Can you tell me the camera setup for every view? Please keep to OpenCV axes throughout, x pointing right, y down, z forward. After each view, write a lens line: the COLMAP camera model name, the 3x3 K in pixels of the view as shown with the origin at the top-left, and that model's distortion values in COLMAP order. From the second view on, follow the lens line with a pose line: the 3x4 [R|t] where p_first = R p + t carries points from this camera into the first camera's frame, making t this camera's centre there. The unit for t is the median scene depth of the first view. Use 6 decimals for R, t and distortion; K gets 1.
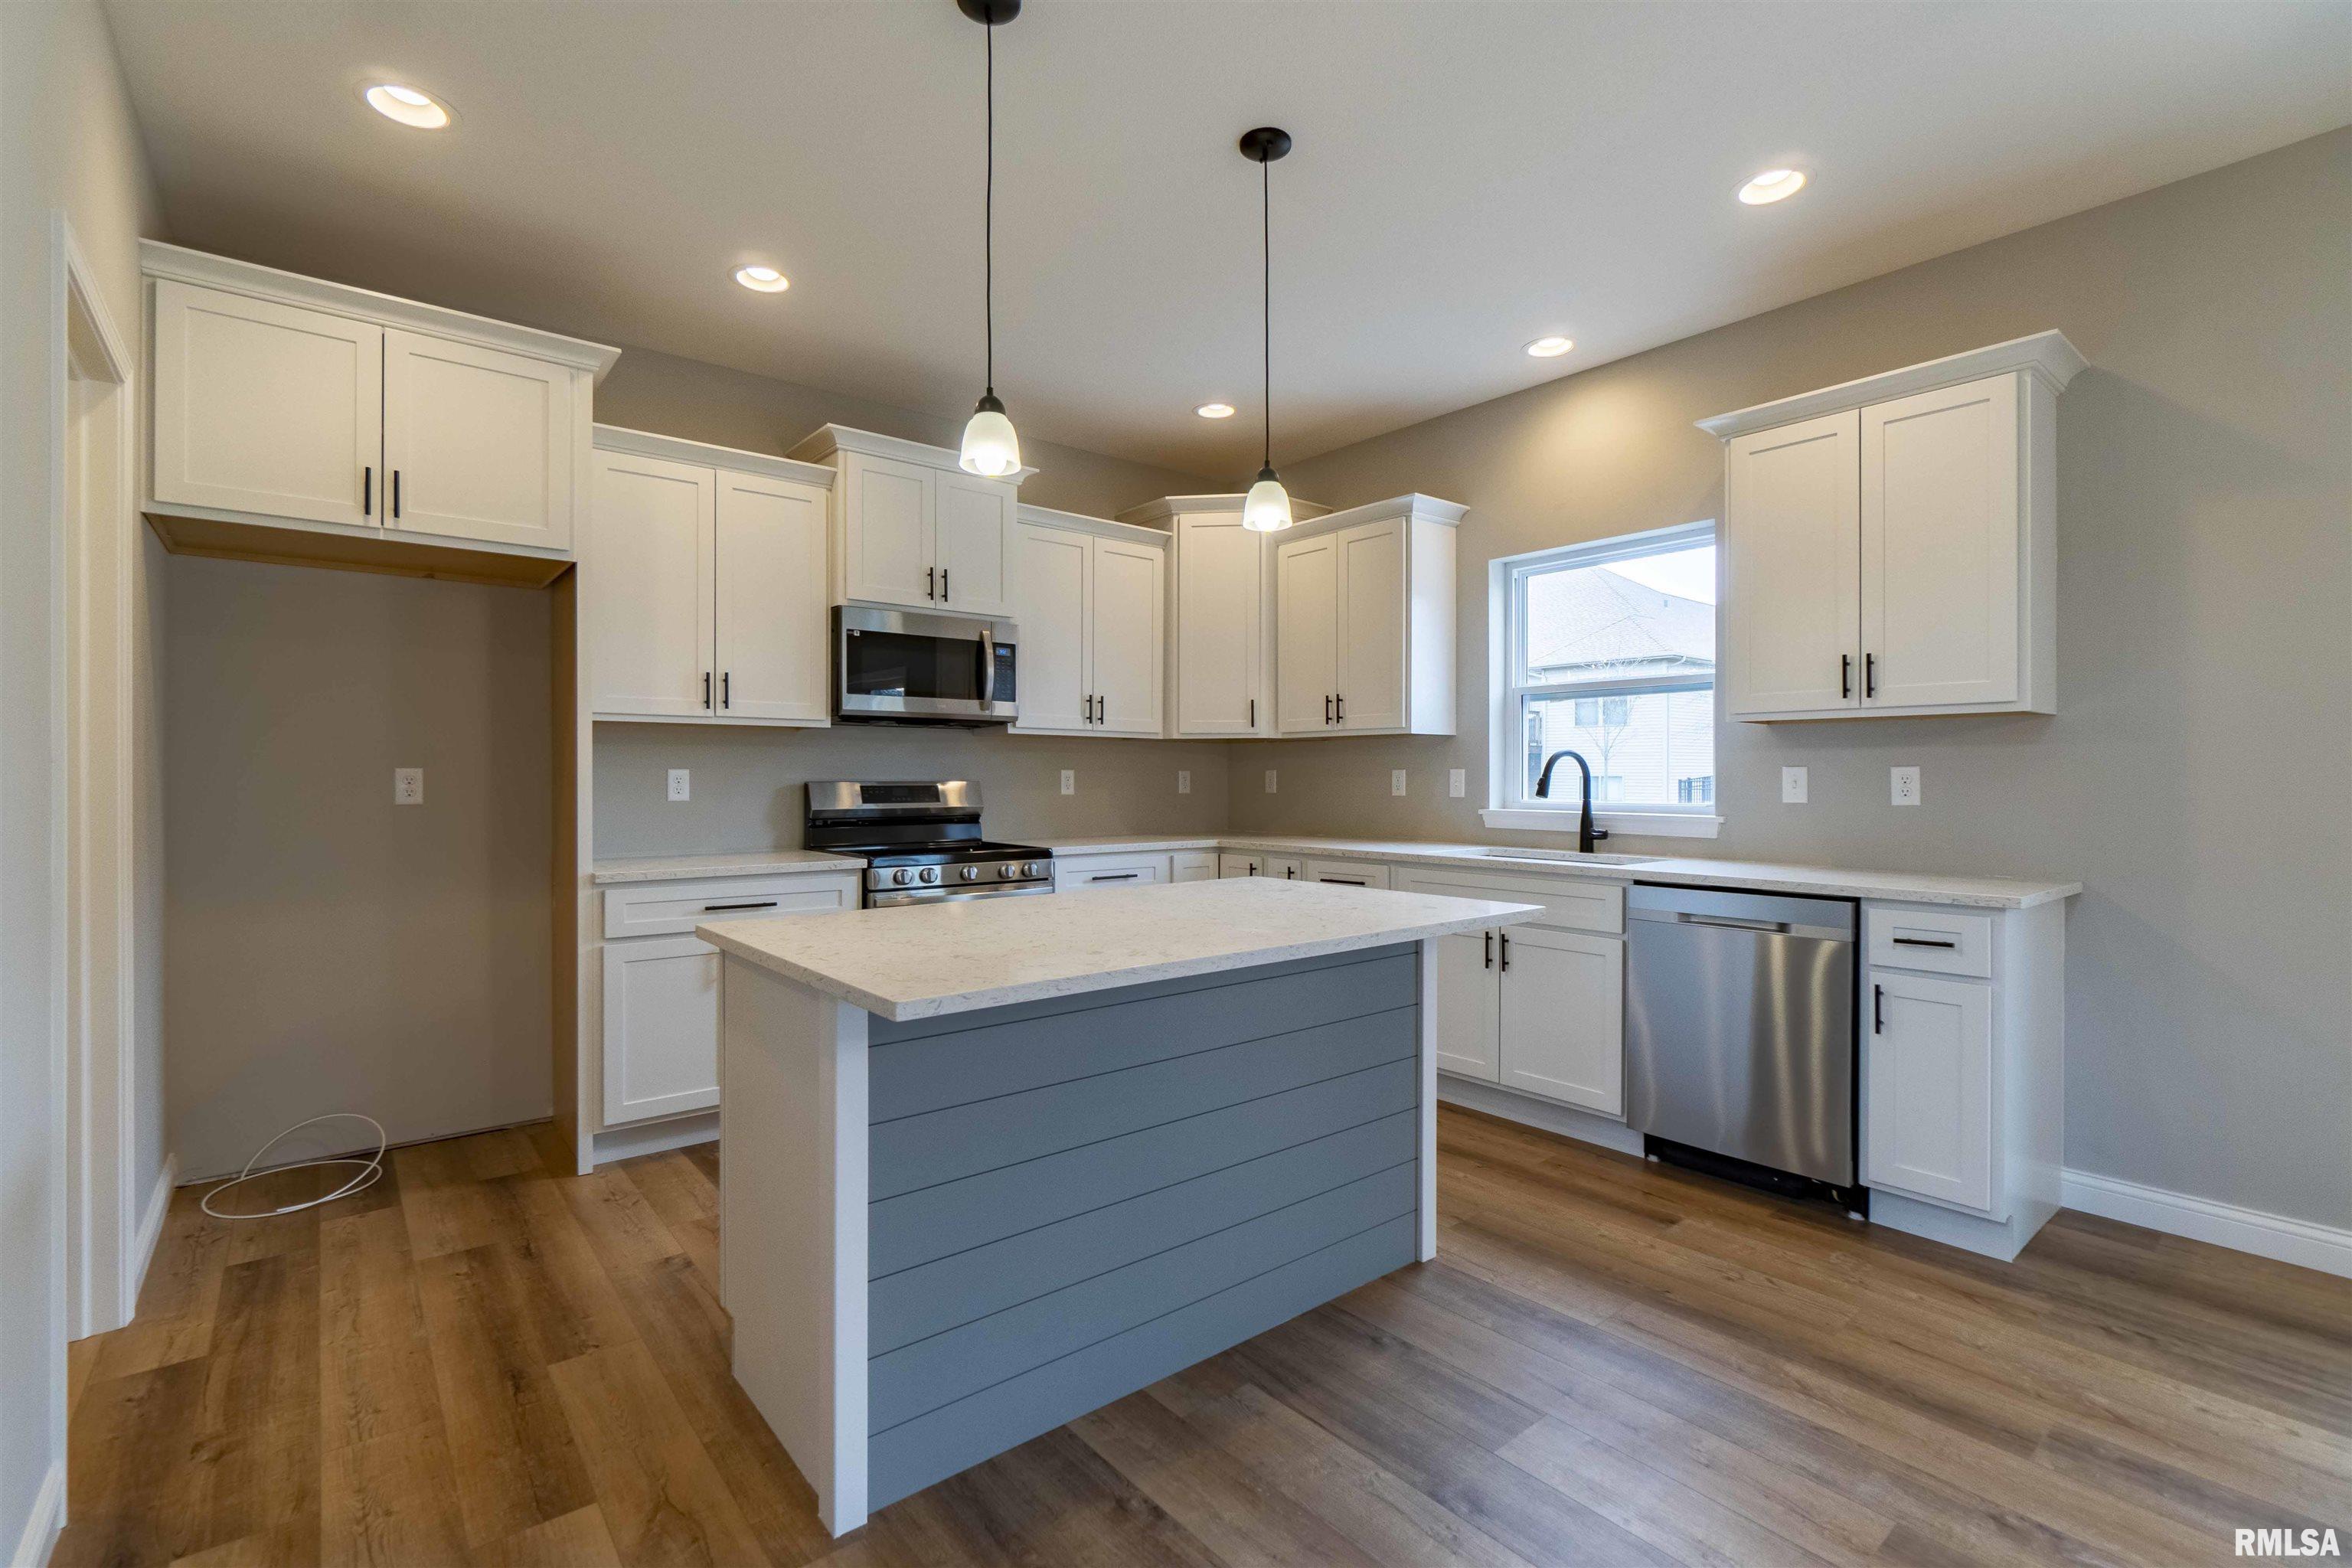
lens RADIAL K [[1035.9, 0, 1135.3], [0, 1035.9, 781.1], [0, 0, 1]] dist [0.001208, 0.000257]
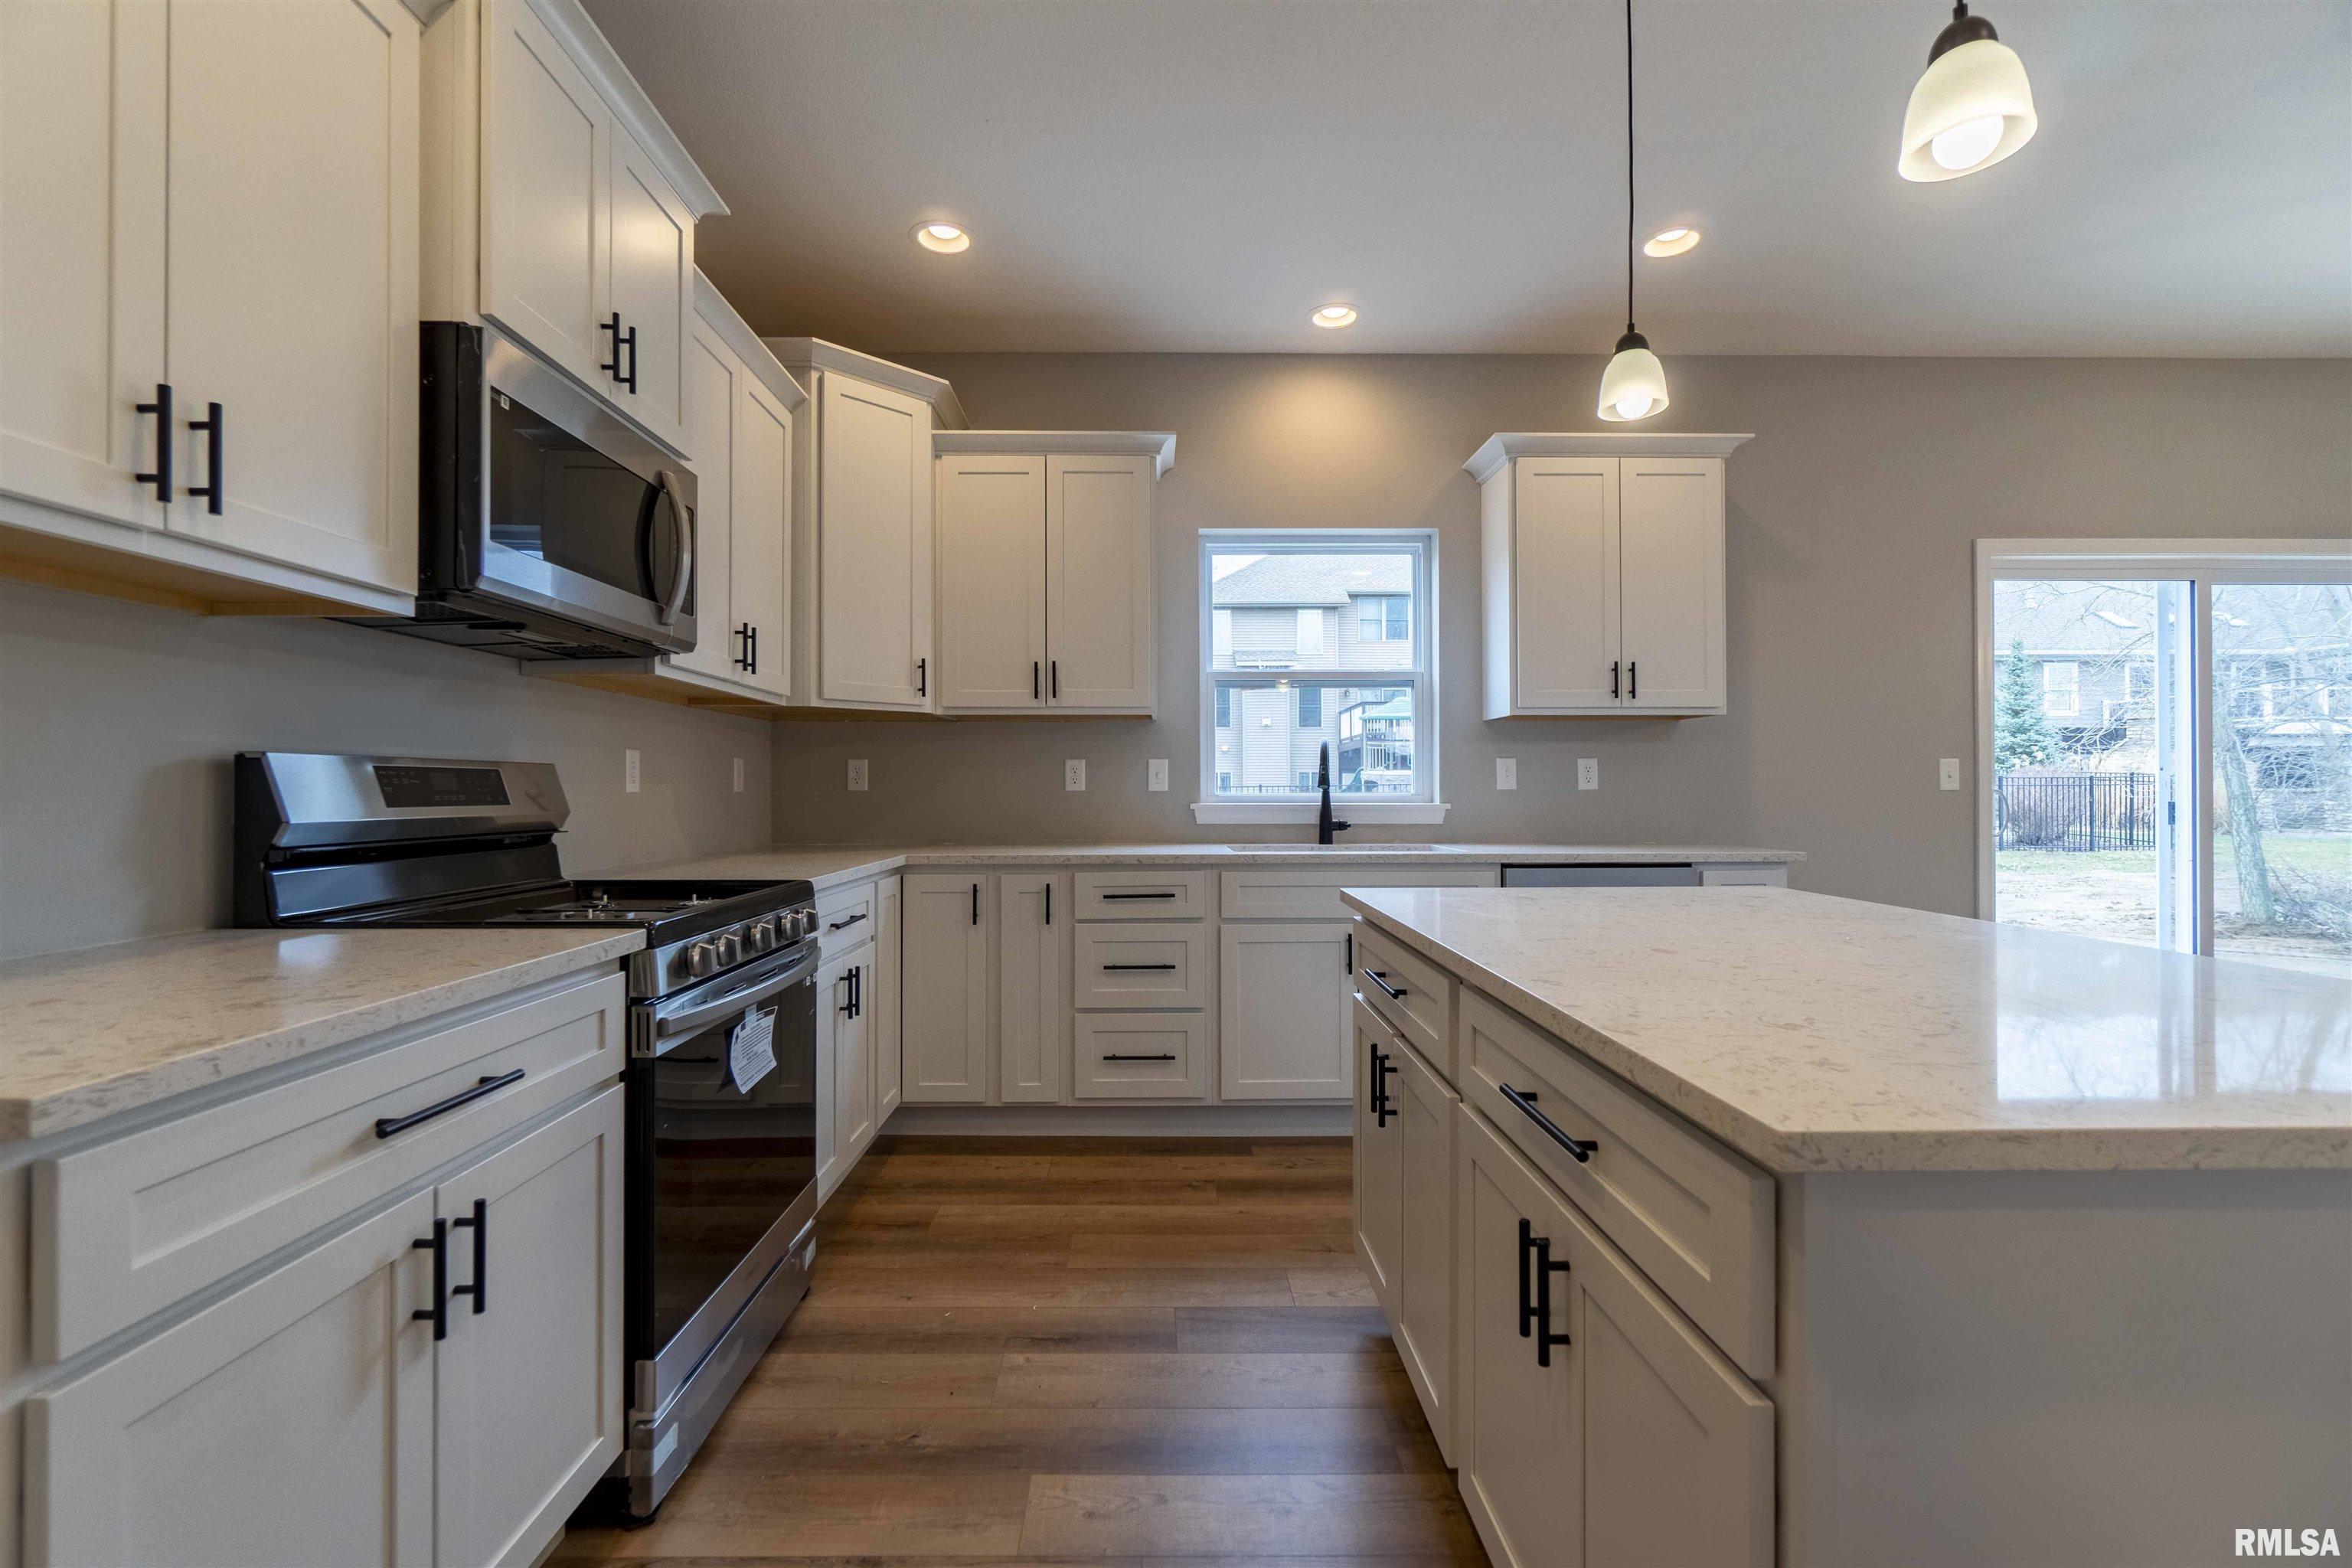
lens RADIAL K [[1035.9, 0, 1153.8], [0, 1035.9, 787.4], [0, 0, 1]] dist [0.001208, 0.000257]
pose [[0.613728, -0.000781, 0.789517, -0.446559], [0.005464, 0.999980, -0.003258, 0.017894], [-0.789499, 0.006313, 0.613720, 0.538102]]
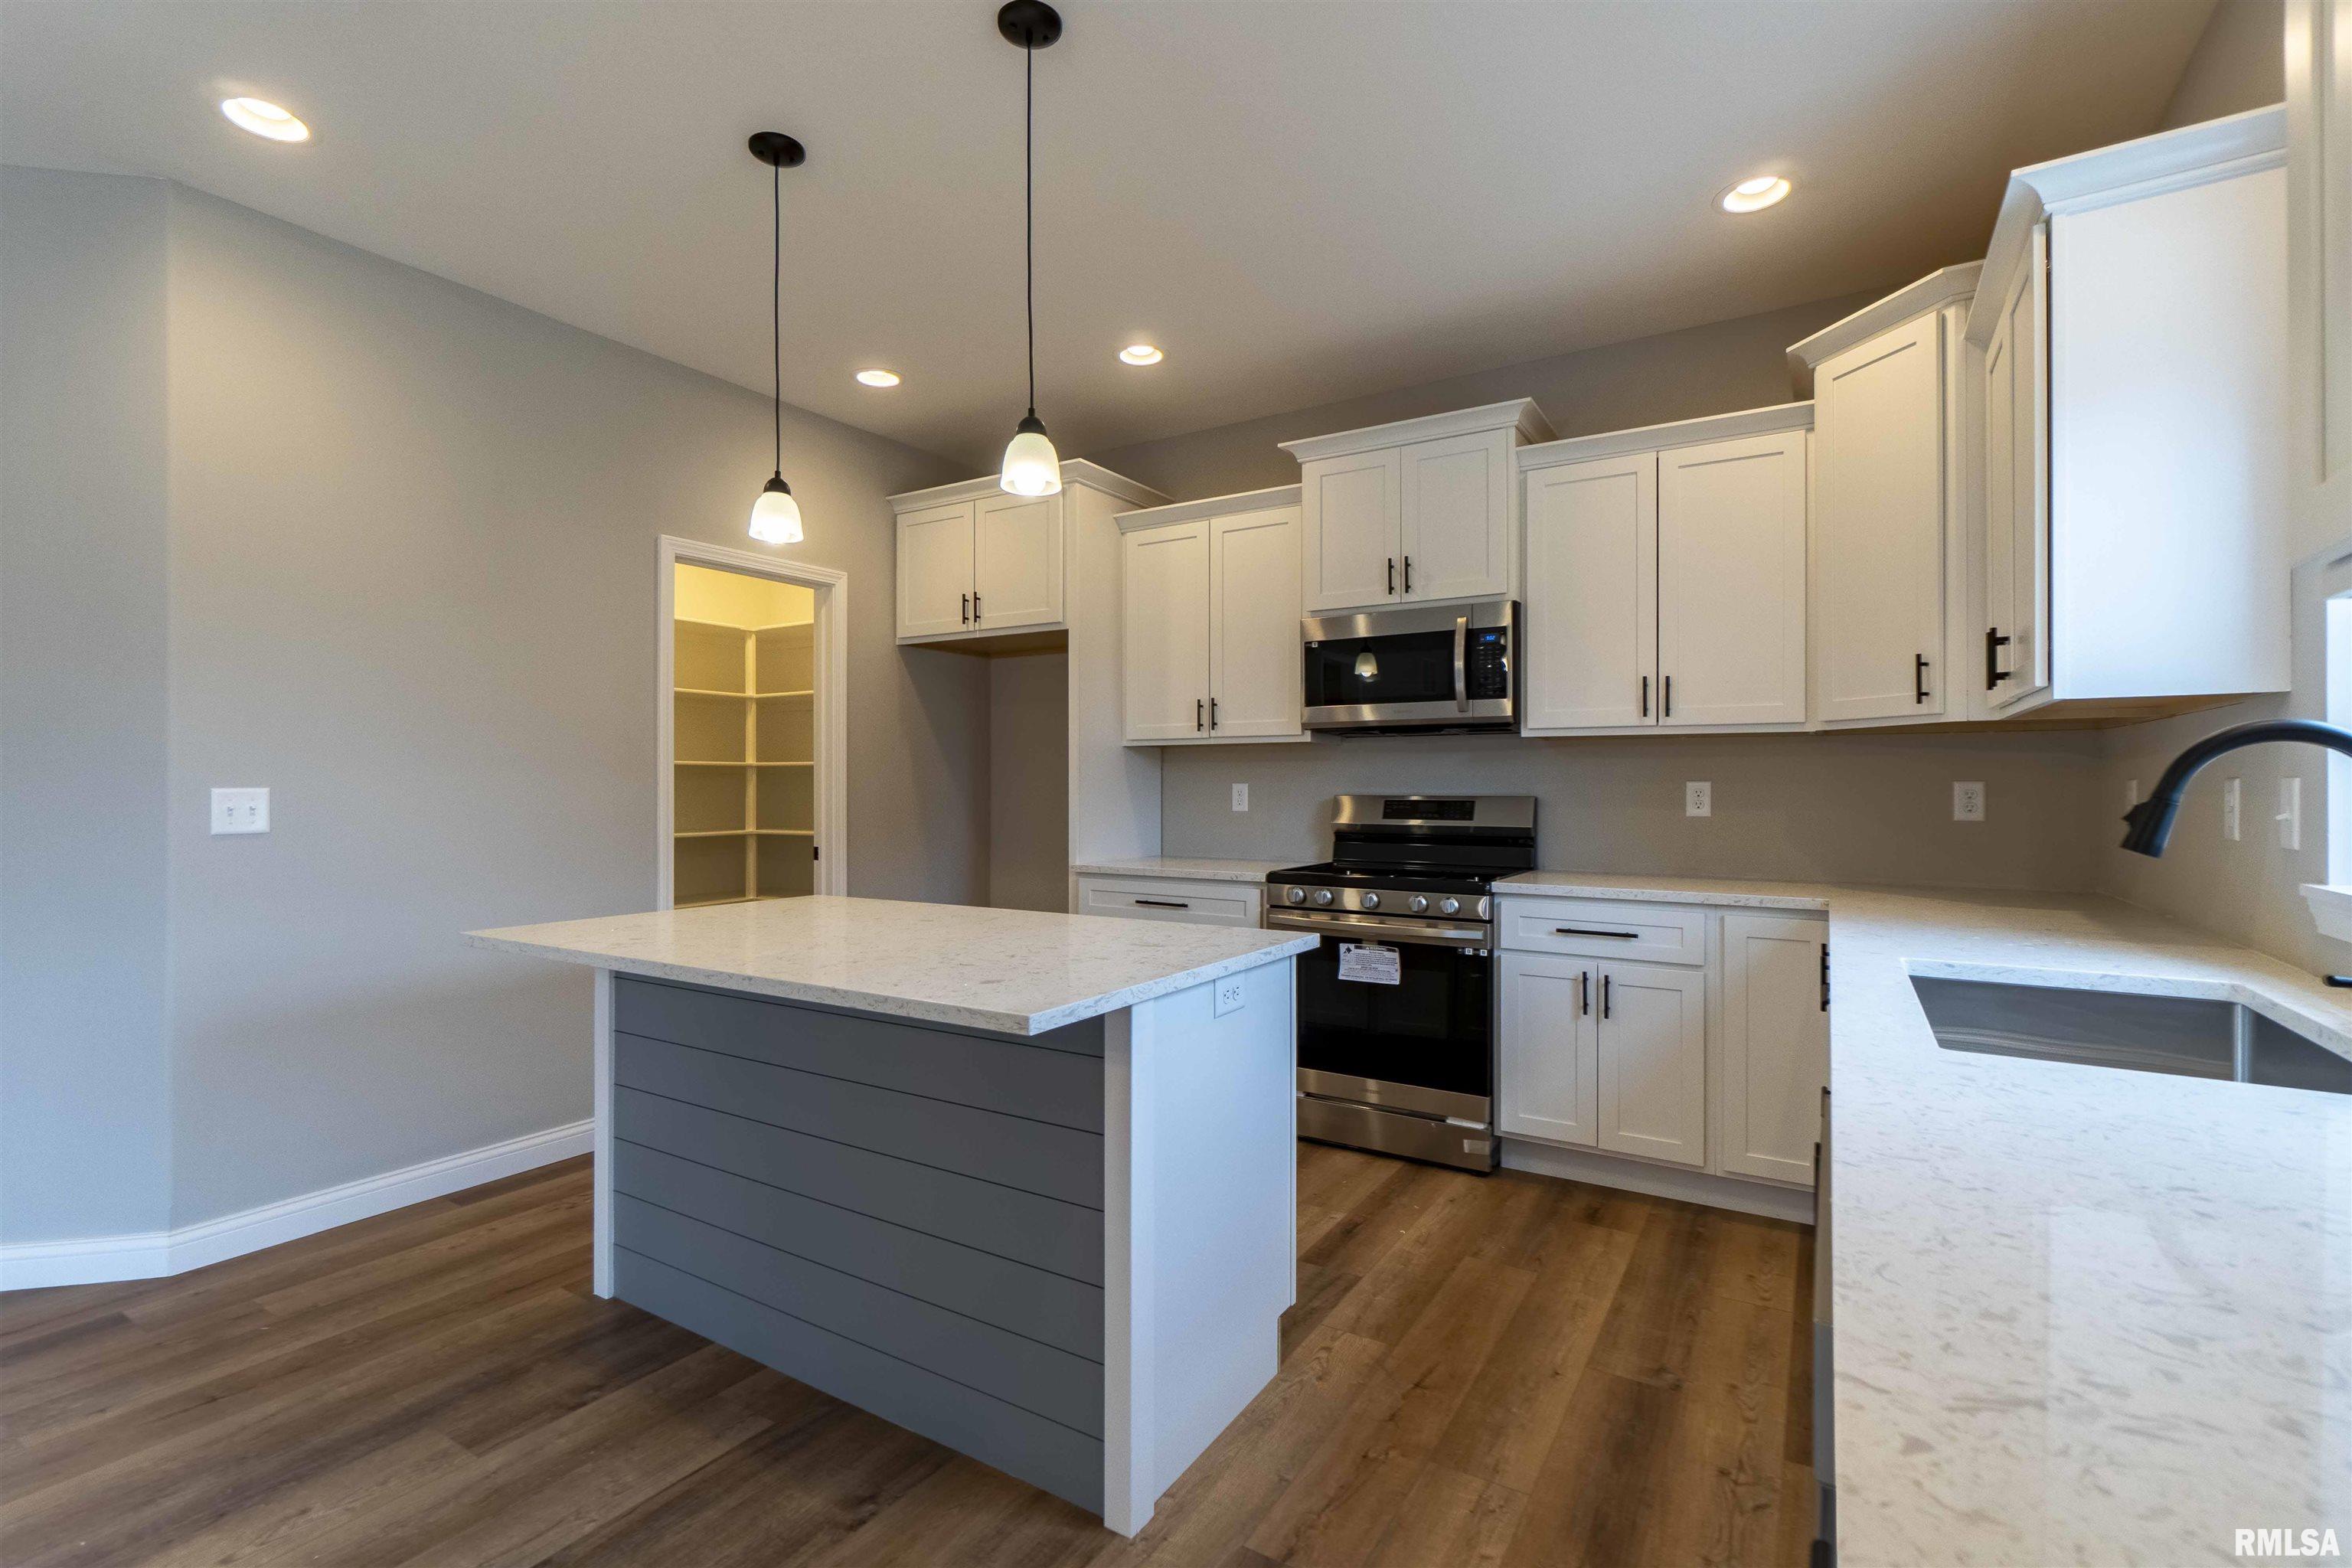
lens RADIAL K [[1035.9, 0, 1184.1], [0, 1035.9, 793.0], [0, 0, 1]] dist [0.001208, 0.000257]
pose [[0.352096, 0.004047, -0.935955, 0.614138], [-0.004826, 0.999985, 0.002509, -0.003829], [0.935951, 0.003633, 0.352111, 0.545991]]
